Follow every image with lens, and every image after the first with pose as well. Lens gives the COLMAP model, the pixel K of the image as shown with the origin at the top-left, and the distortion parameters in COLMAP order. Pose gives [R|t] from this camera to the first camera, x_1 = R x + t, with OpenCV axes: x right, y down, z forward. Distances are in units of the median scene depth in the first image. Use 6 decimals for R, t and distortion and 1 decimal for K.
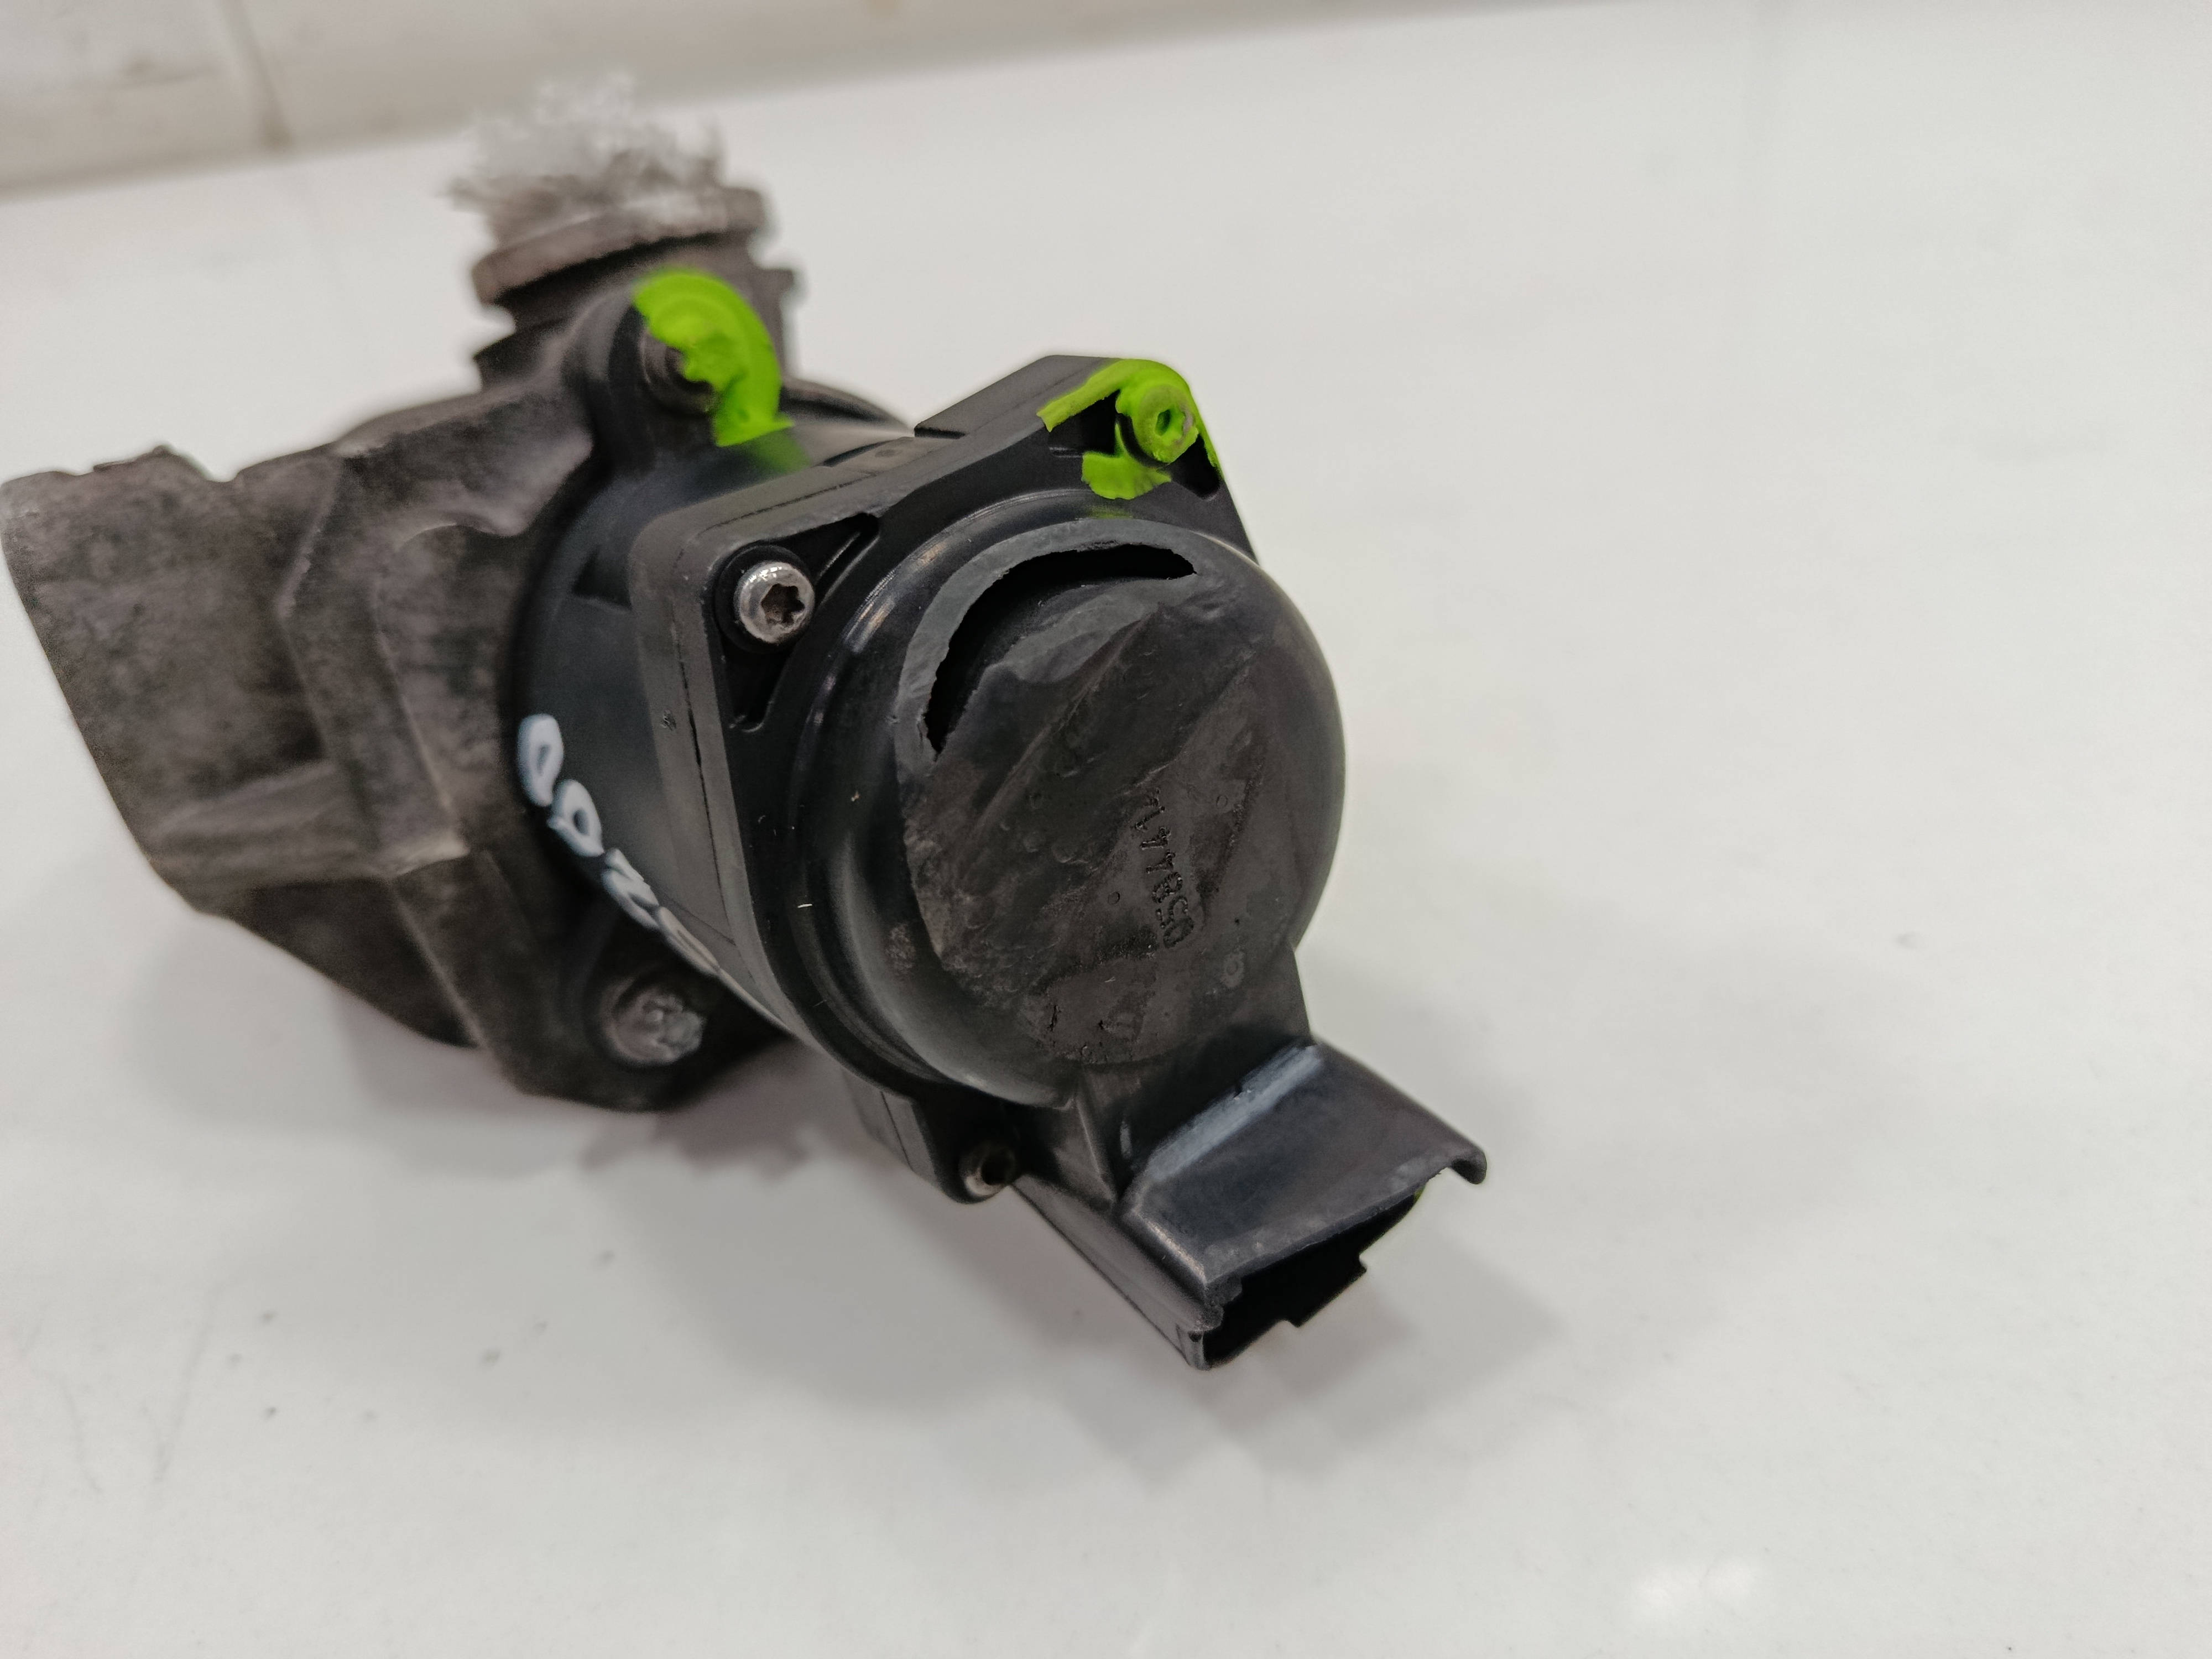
lens RADIAL K [[1608.6, 0, 1137.5], [0, 1608.6, 829.5], [0, 0, 1]] dist [-0.074839, -0.026361]
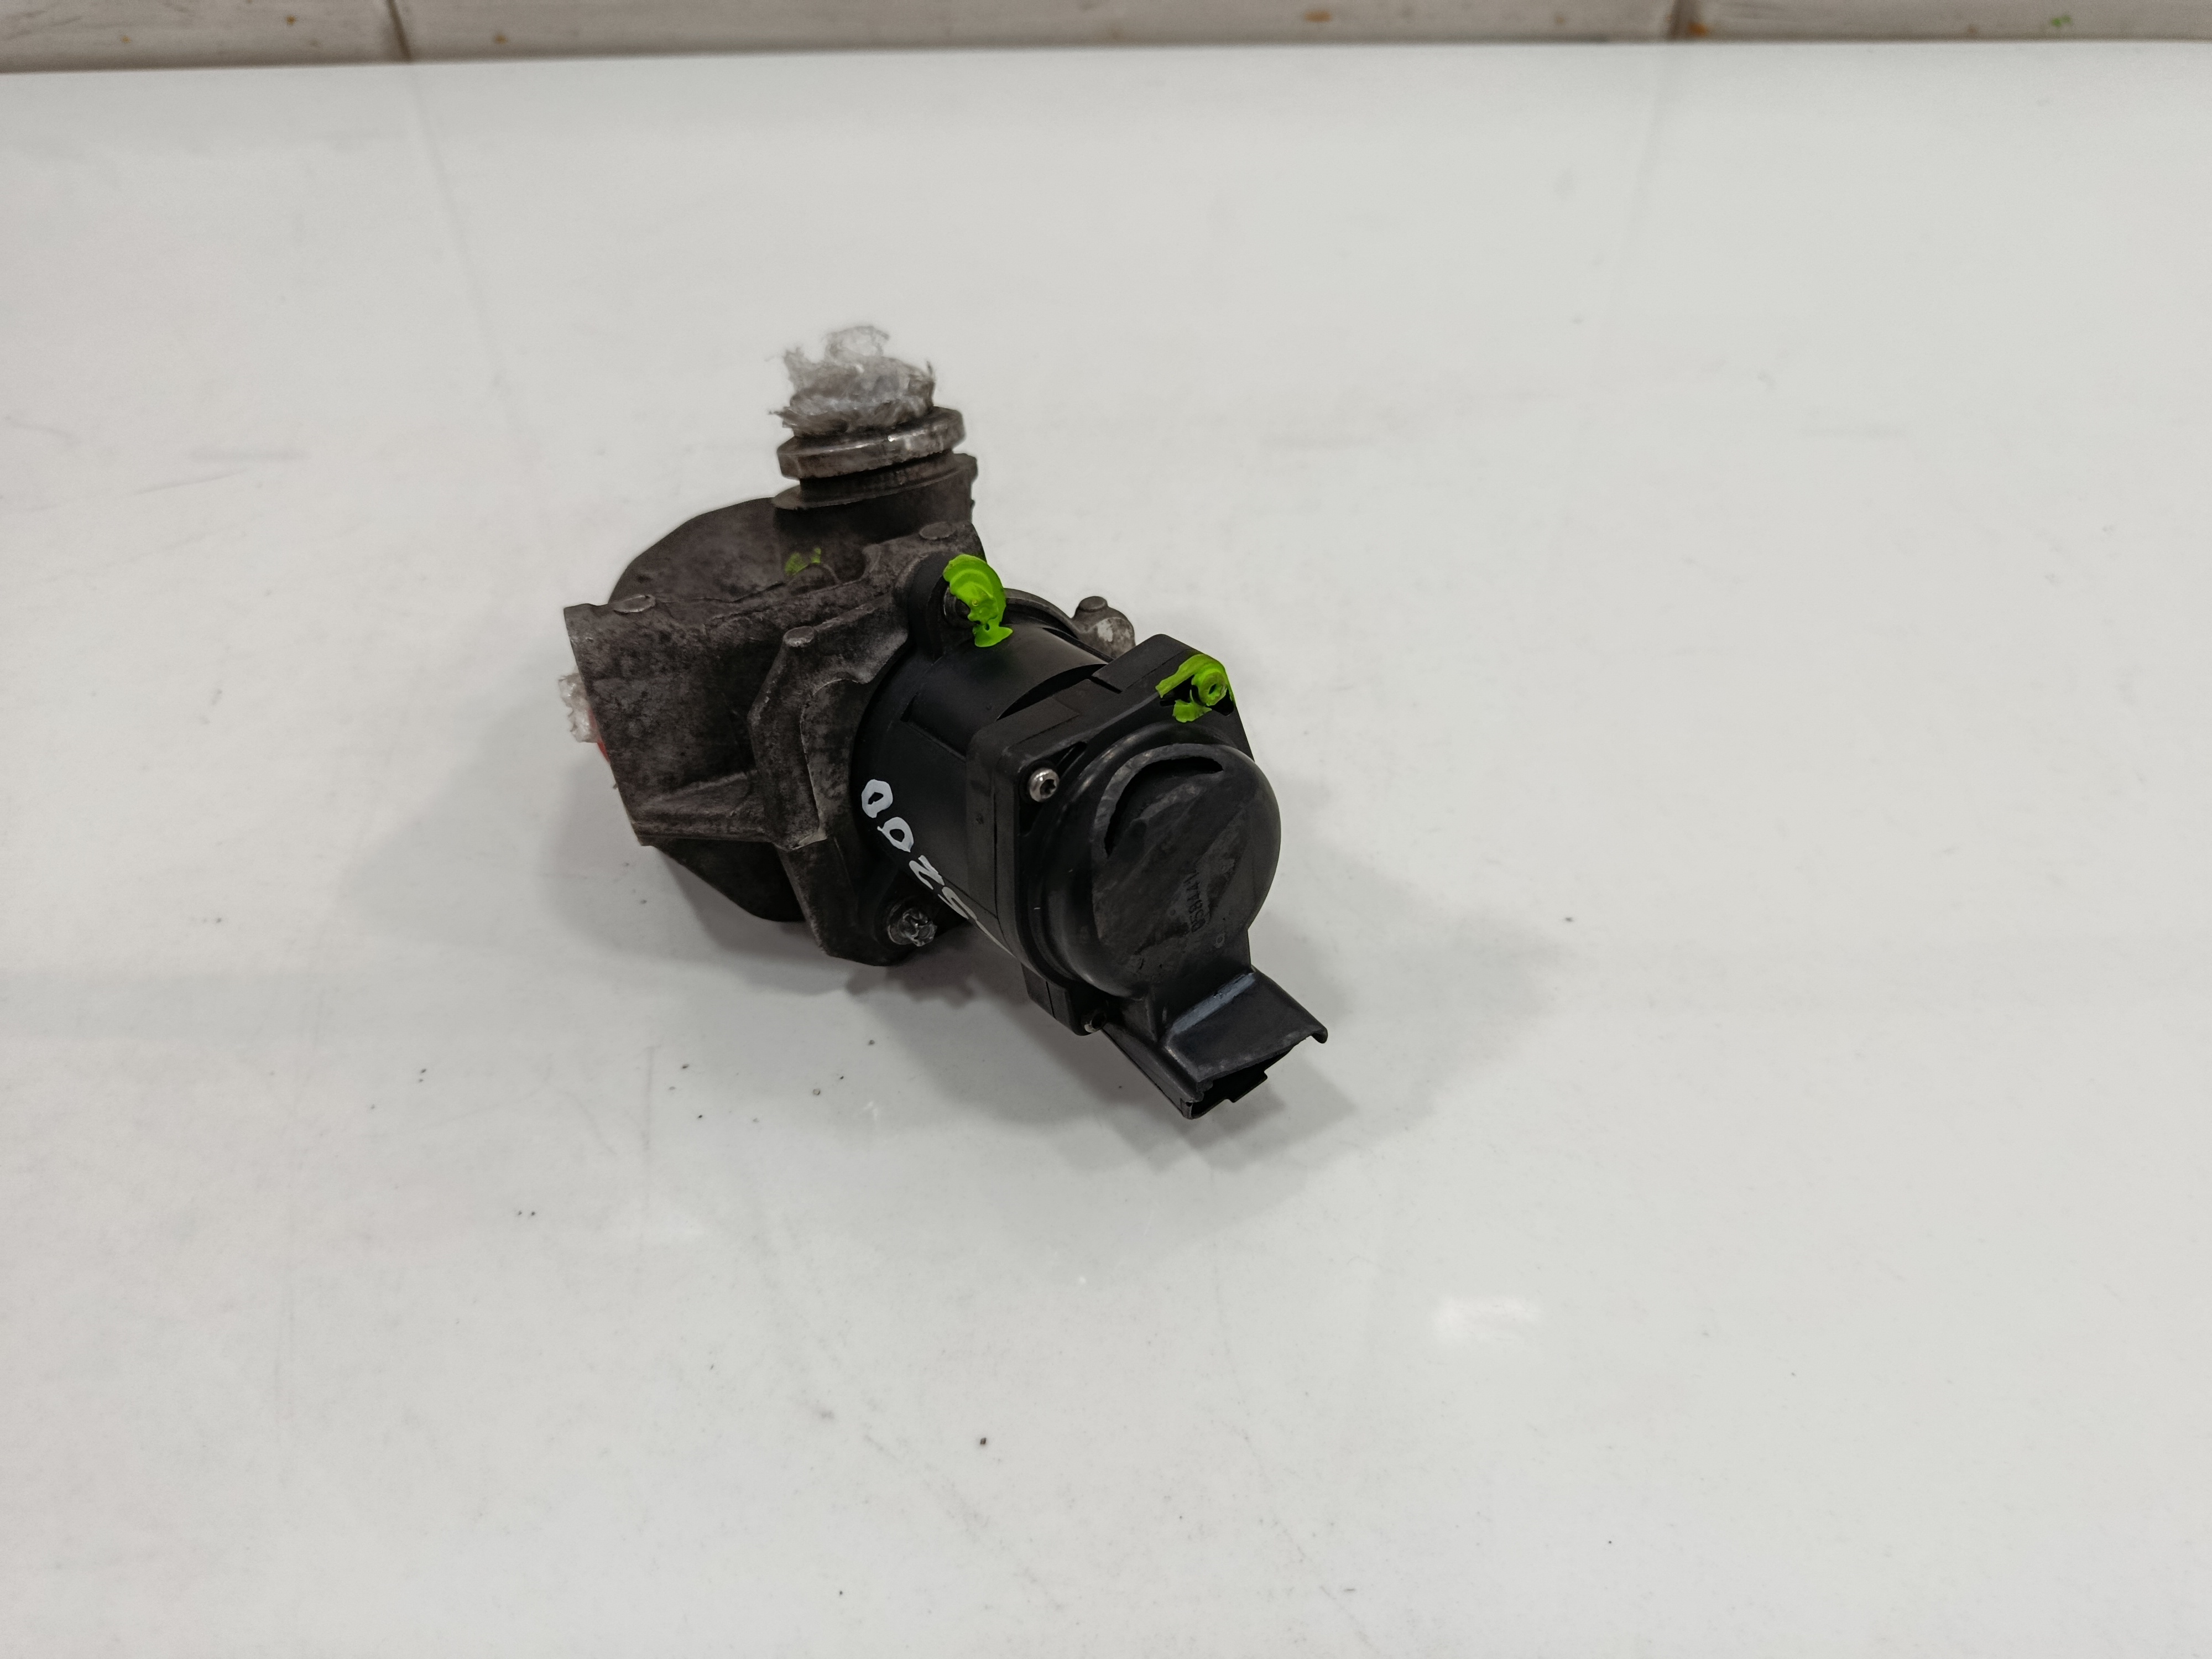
lens RADIAL K [[1608.6, 0, 1150.3], [0, 1608.6, 829.5], [0, 0, 1]] dist [-0.074839, -0.026361]
pose [[0.994047, 0.076478, 0.077603, -0.192673], [-0.087305, 0.985218, 0.147391, -0.335411], [-0.065184, -0.153288, 0.986029, -0.998287]]
